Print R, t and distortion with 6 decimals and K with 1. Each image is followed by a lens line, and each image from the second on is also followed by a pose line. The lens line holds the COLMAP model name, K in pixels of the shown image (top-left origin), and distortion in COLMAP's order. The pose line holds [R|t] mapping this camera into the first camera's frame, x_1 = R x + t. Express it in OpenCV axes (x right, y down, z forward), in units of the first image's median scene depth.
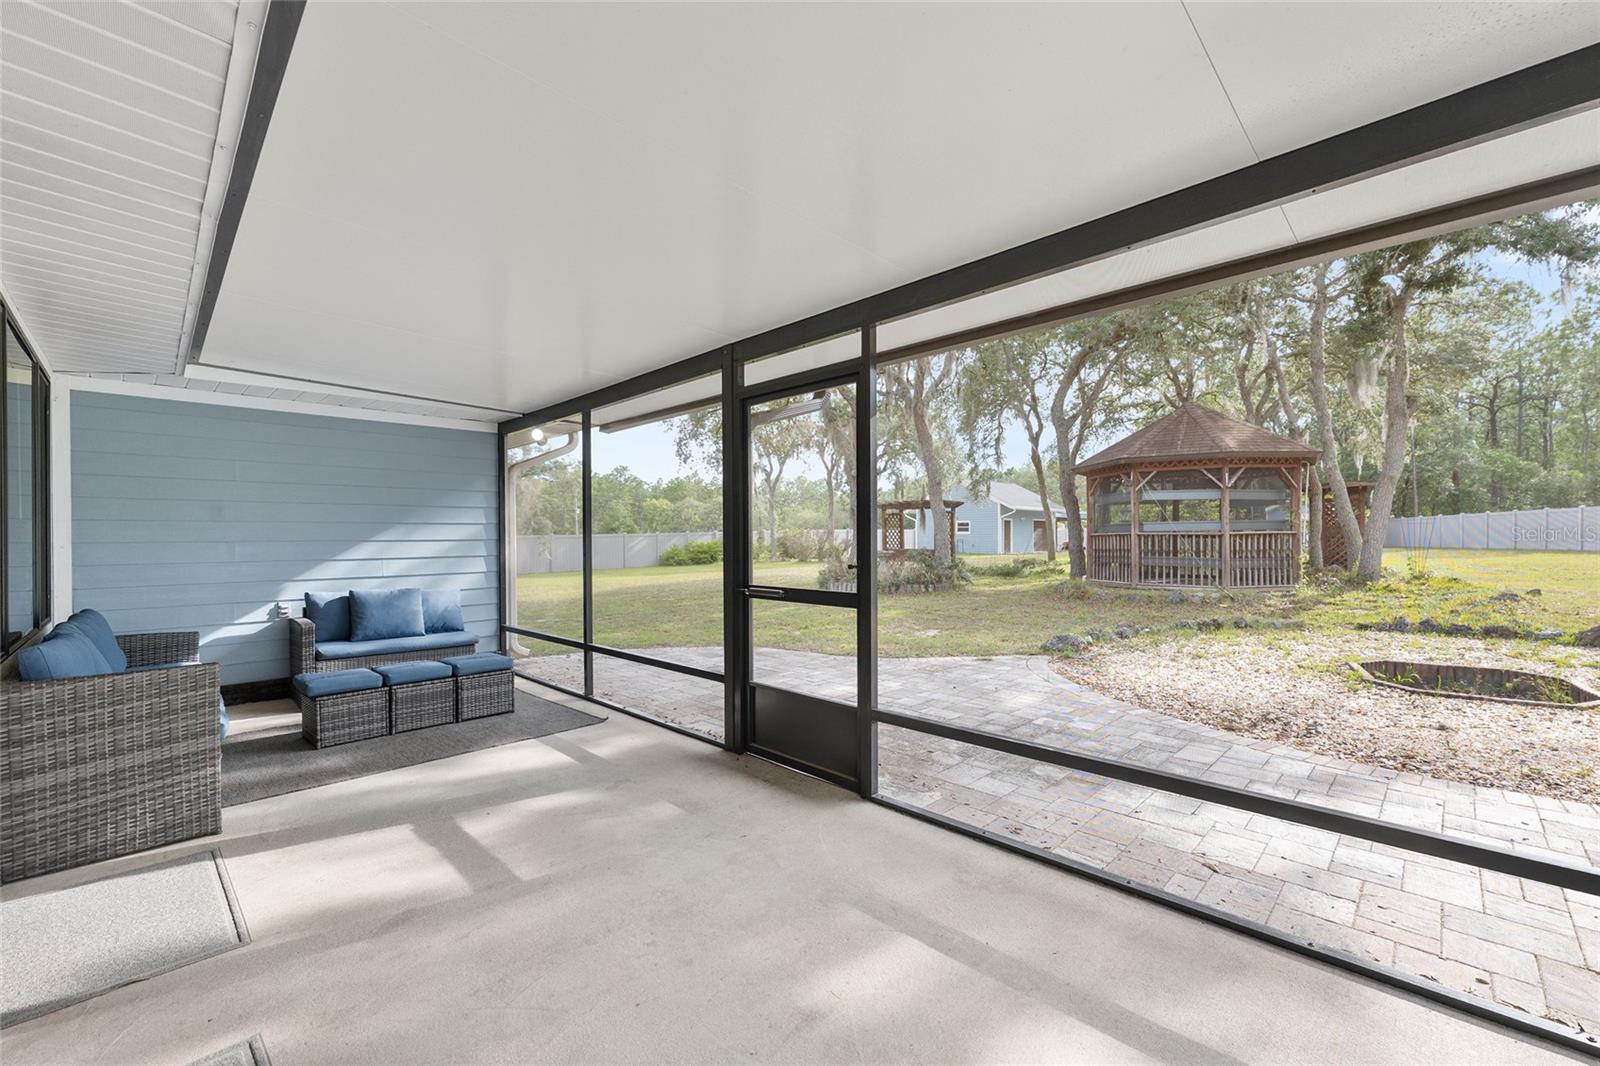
lens RADIAL K [[650.5, 0, 803.8], [0, 650.5, 540.8], [0, 0, 1]] dist [0.000521, -0.000083]
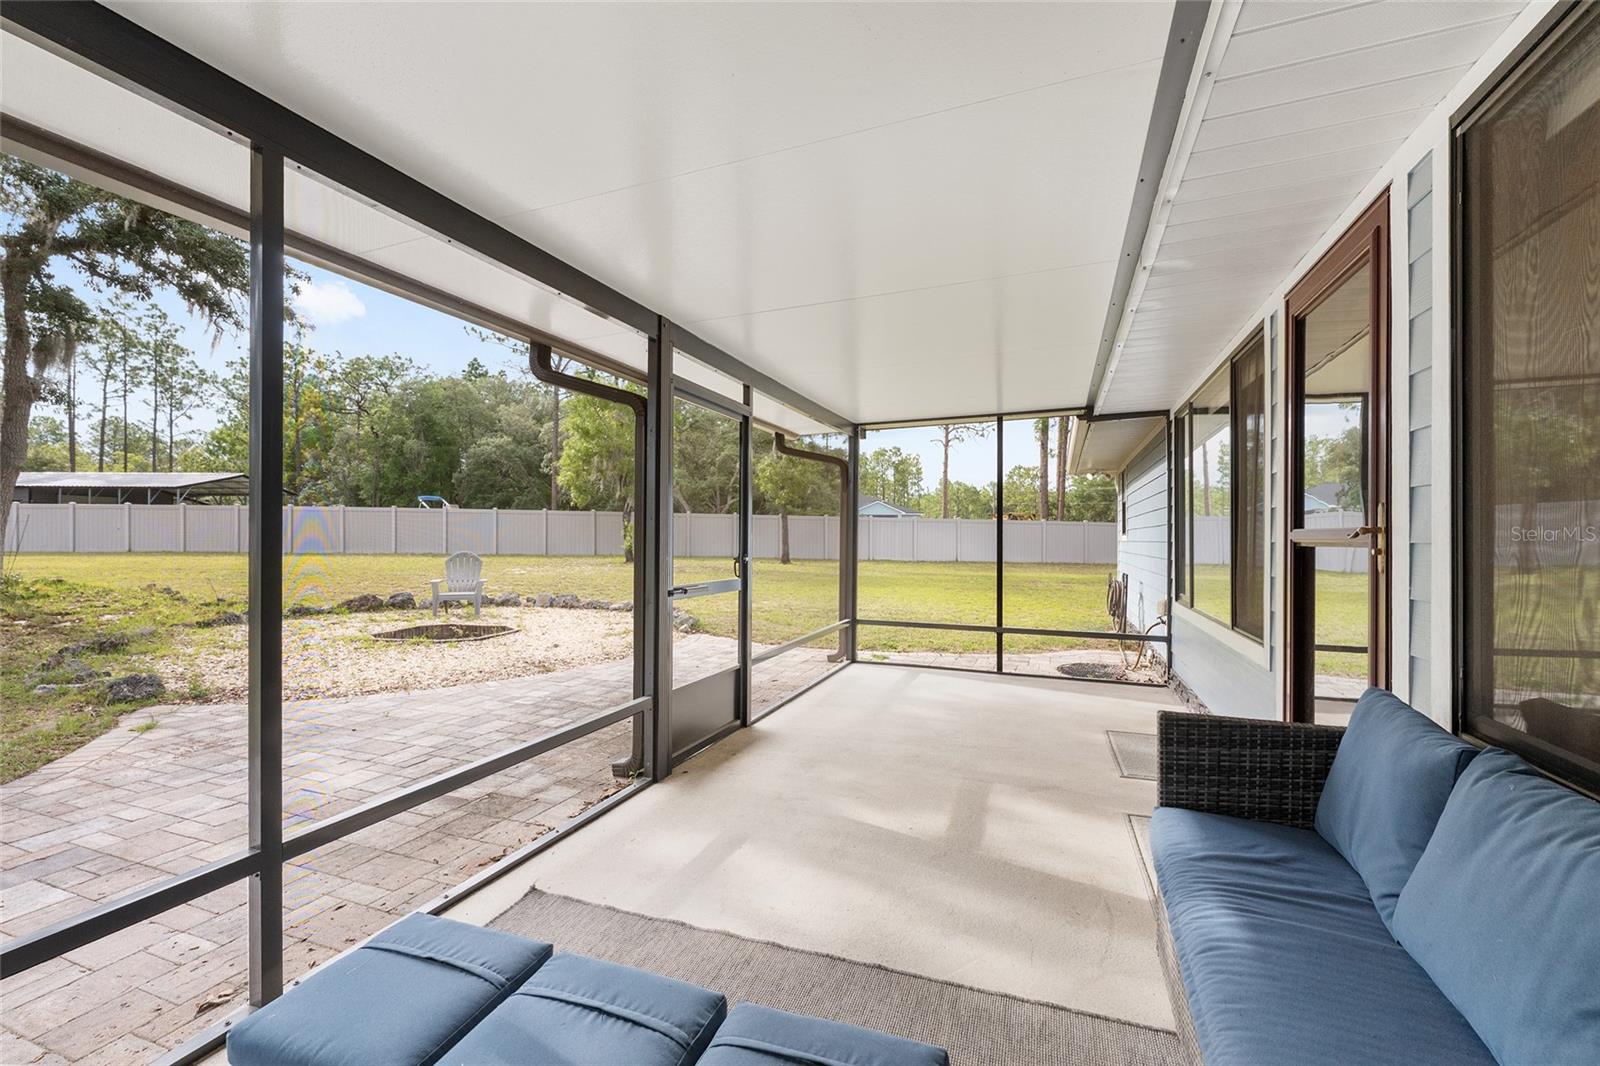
lens RADIAL K [[650.5, 0, 803.8], [0, 650.5, 540.8], [0, 0, 1]] dist [0.000521, -0.000083]
pose [[-0.409250, 0.005917, 0.912403, -0.877302], [0.002852, 0.999982, -0.005206, 0.008265], [-0.912418, 0.000472, -0.409260, 1.051765]]
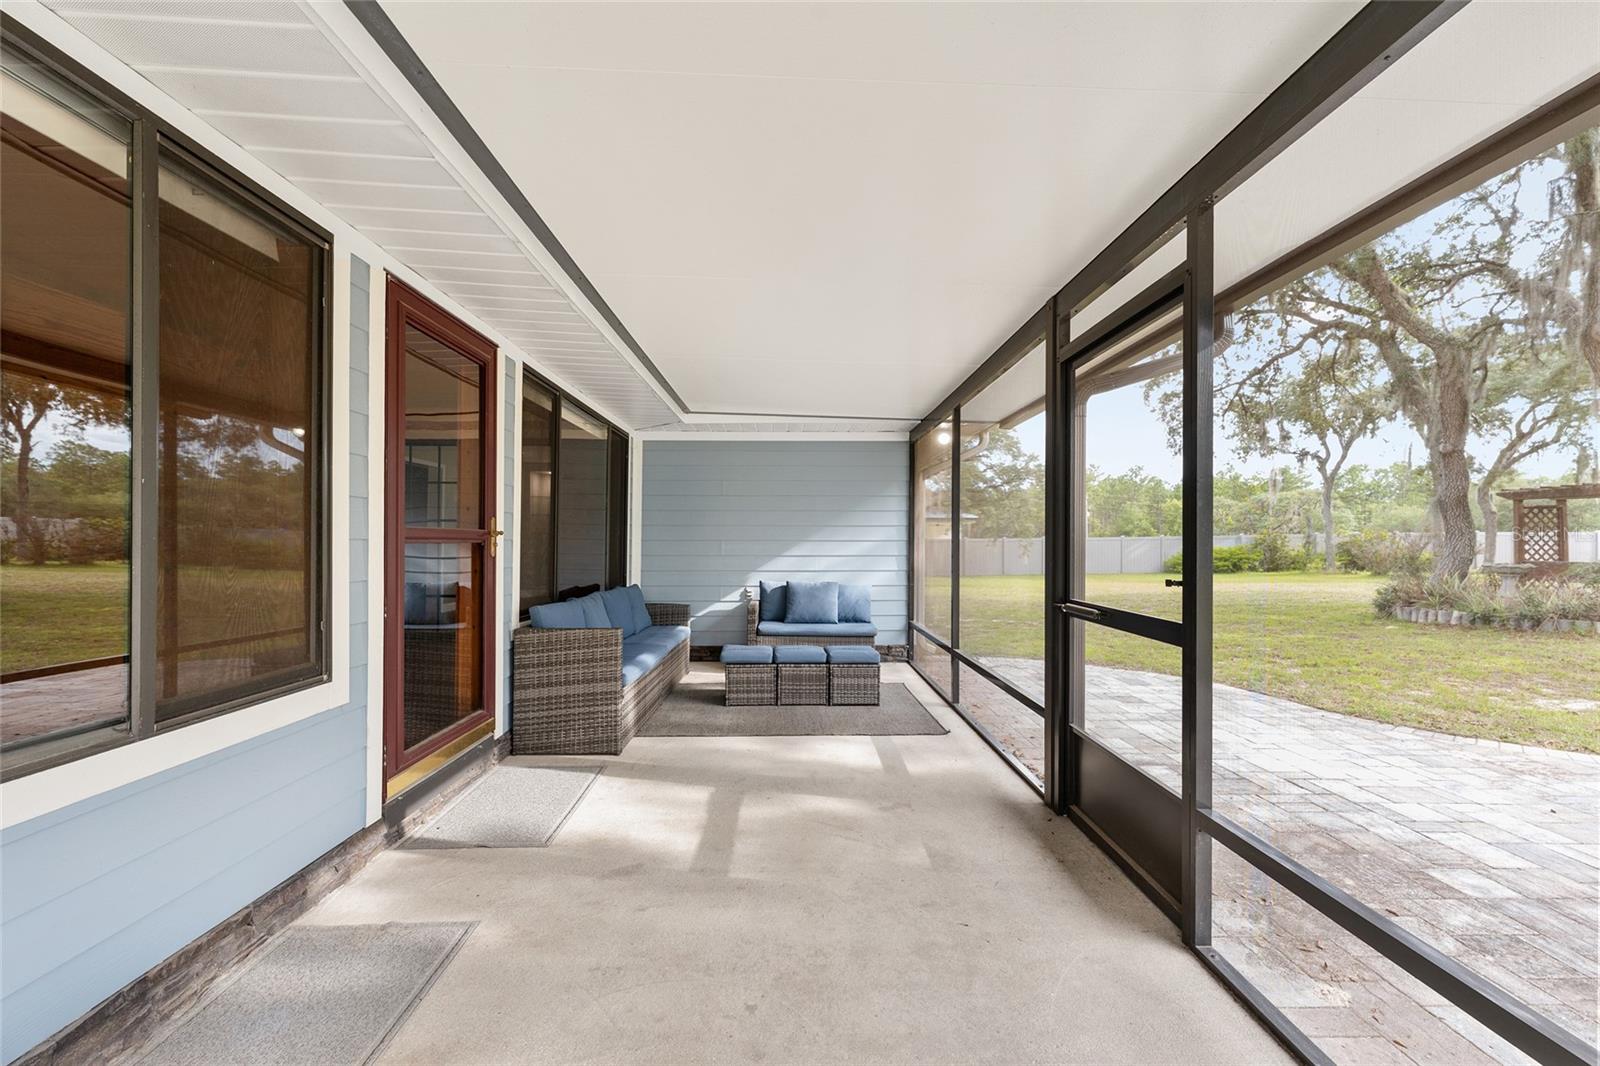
lens RADIAL K [[628.5, 0, 806.6], [0, 628.5, 538.3], [0, 0, 1]] dist [0.000958, -0.000106]
pose [[0.720550, 0.004694, -0.693387, 0.182243], [-0.010920, 0.999930, -0.004578, 0.000806], [0.693317, 0.010870, 0.720551, 0.207873]]
